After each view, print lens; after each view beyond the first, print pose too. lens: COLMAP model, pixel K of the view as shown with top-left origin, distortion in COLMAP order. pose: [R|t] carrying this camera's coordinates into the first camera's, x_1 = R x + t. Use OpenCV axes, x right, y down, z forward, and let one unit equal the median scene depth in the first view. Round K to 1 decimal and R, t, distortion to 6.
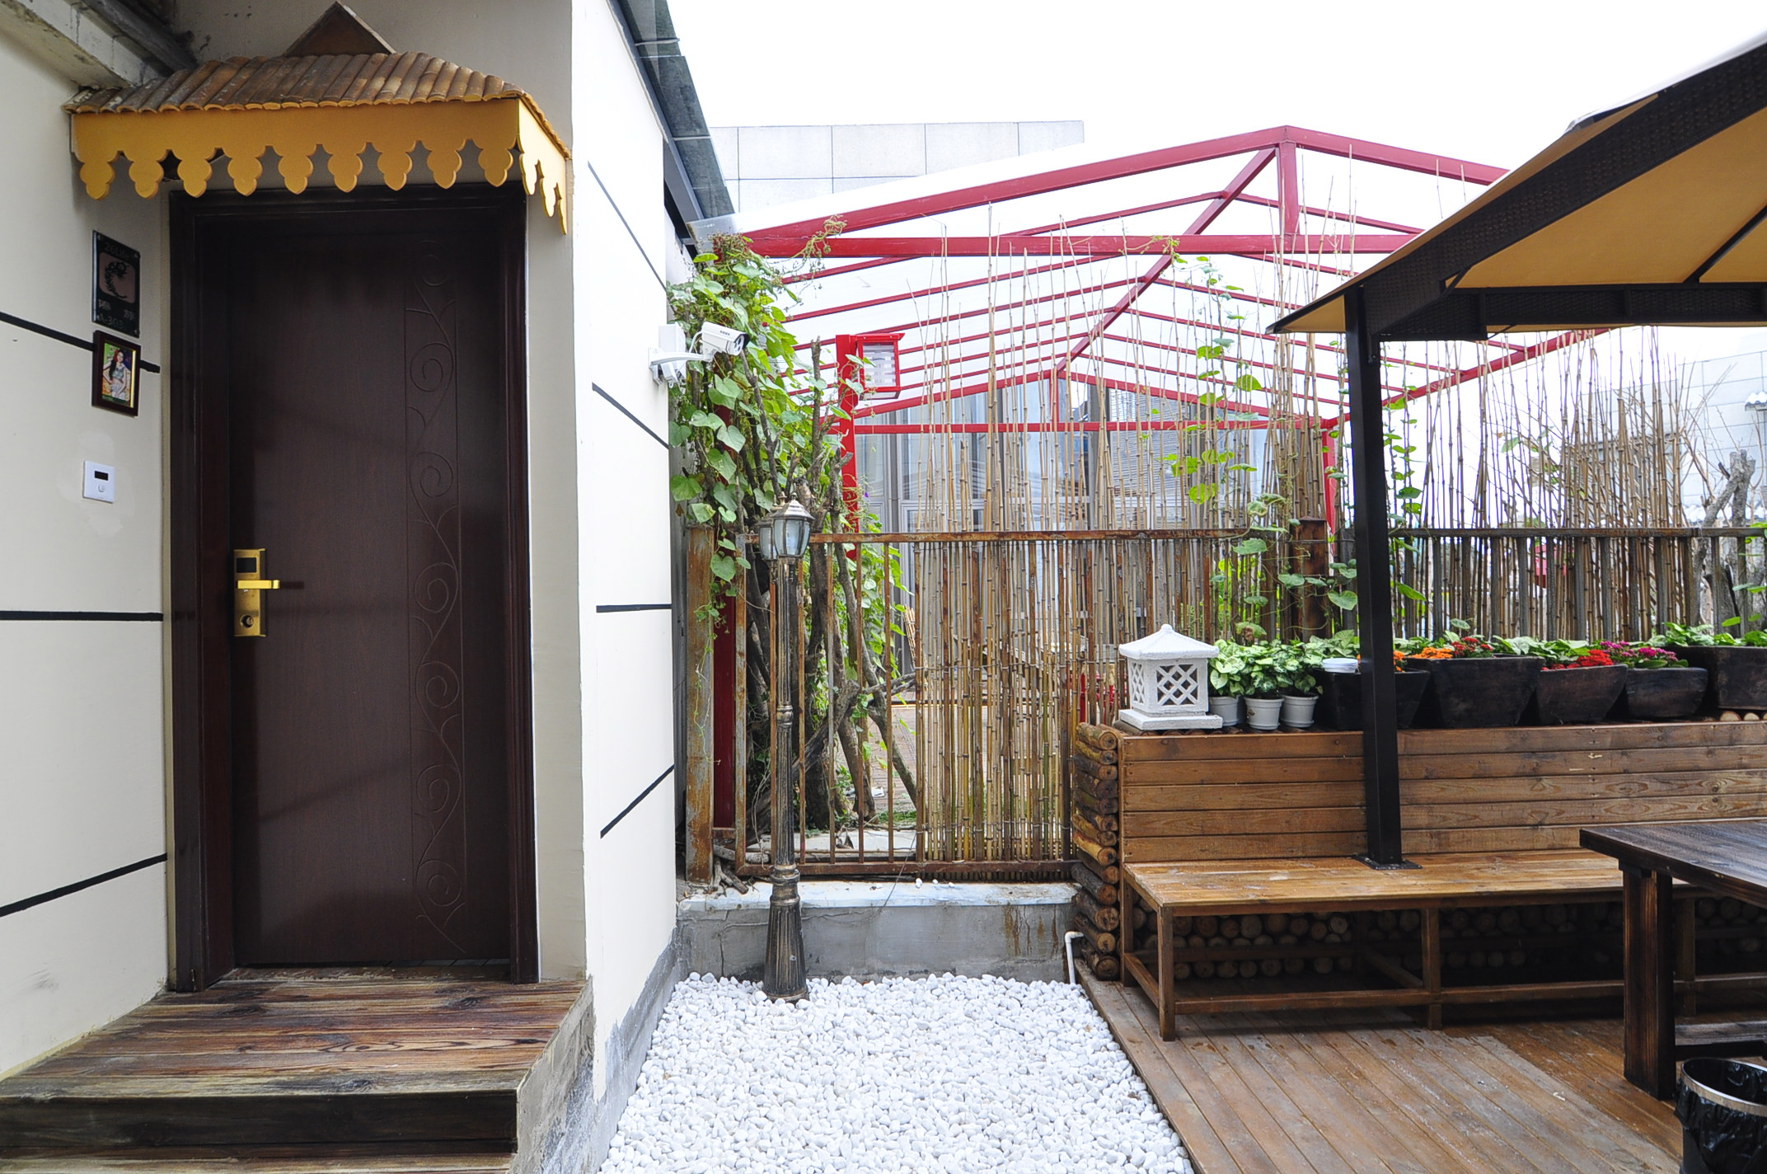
lens RADIAL K [[915.4, 0, 879.6], [0, 915.4, 594.4], [0, 0, 1]] dist [-0.046202, -0.001931]
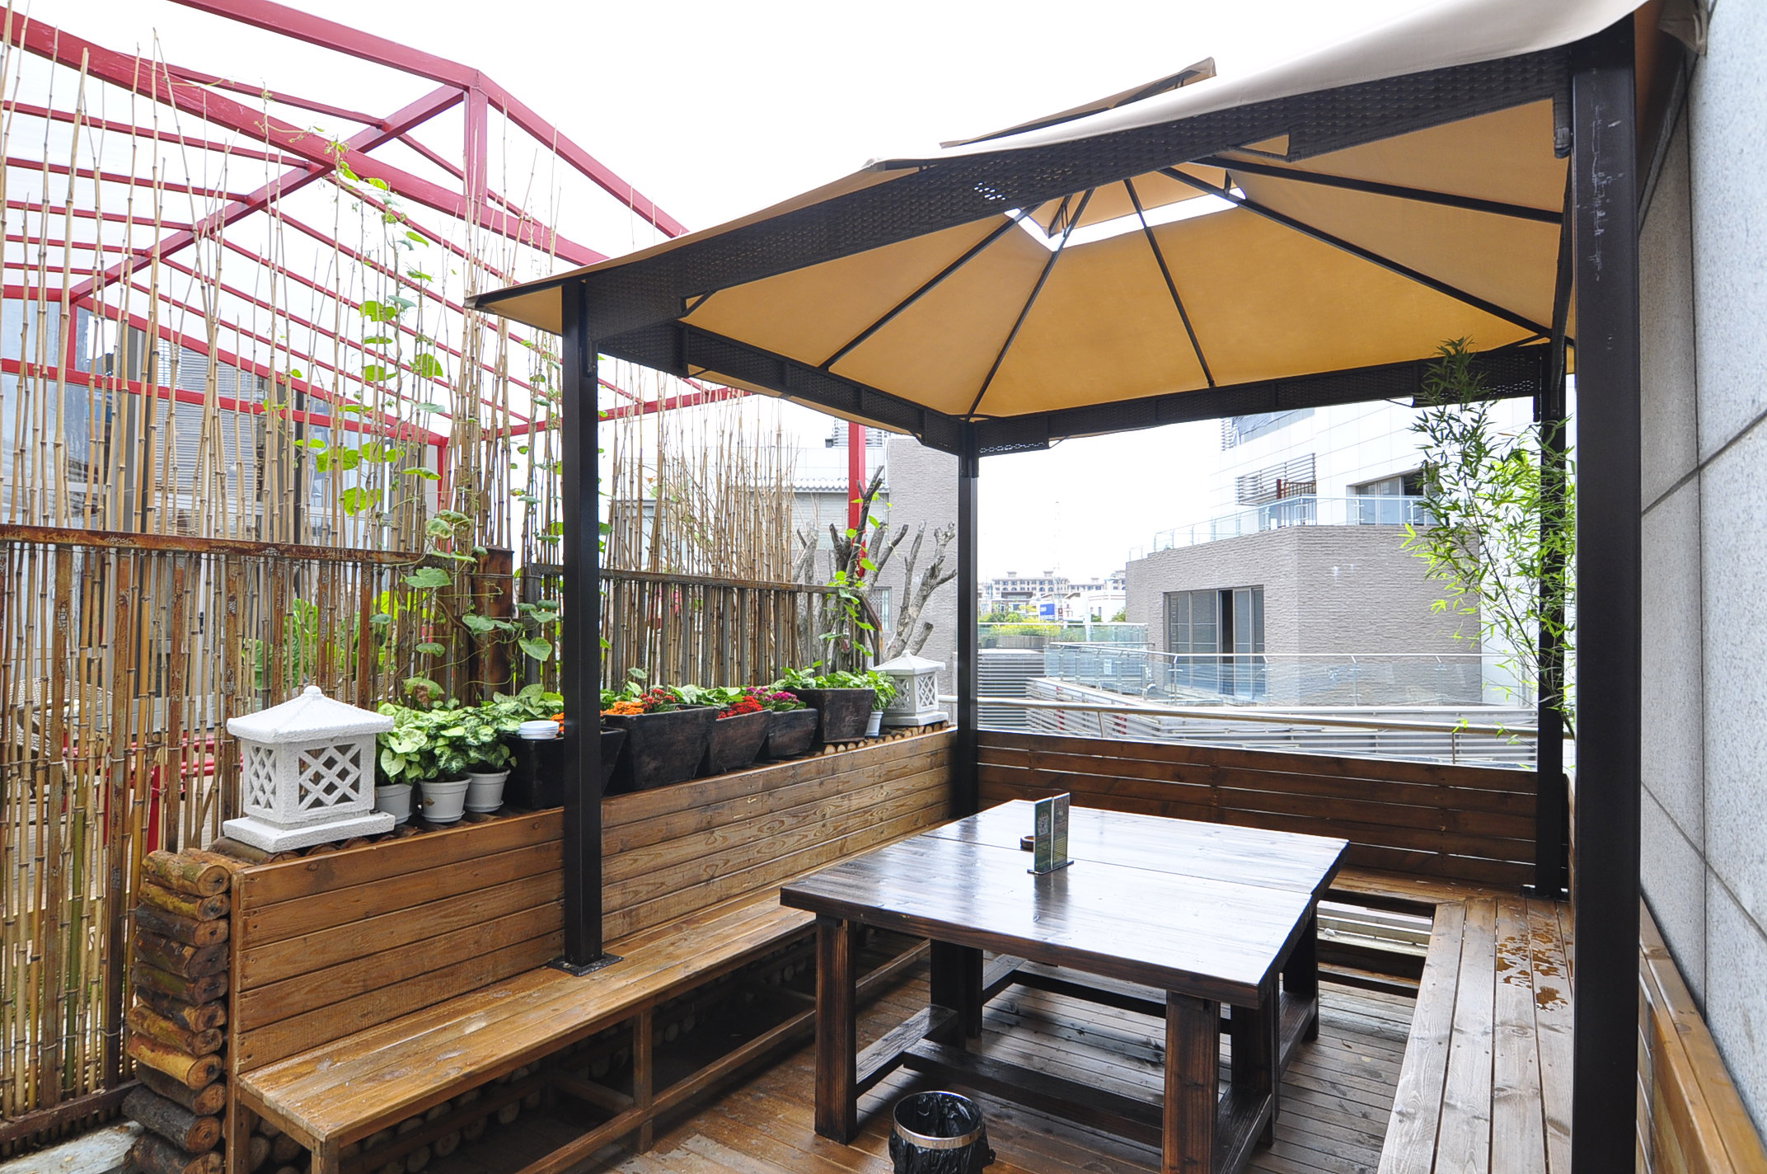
lens RADIAL K [[946.5, 0, 885.2], [0, 946.5, 595.6], [0, 0, 1]] dist [-0.003567, -0.010327]
pose [[0.589542, 0.048905, 0.806256, -0.003476], [-0.025274, 0.998794, -0.042103, -0.014898], [-0.807342, 0.004444, 0.590067, 0.233968]]
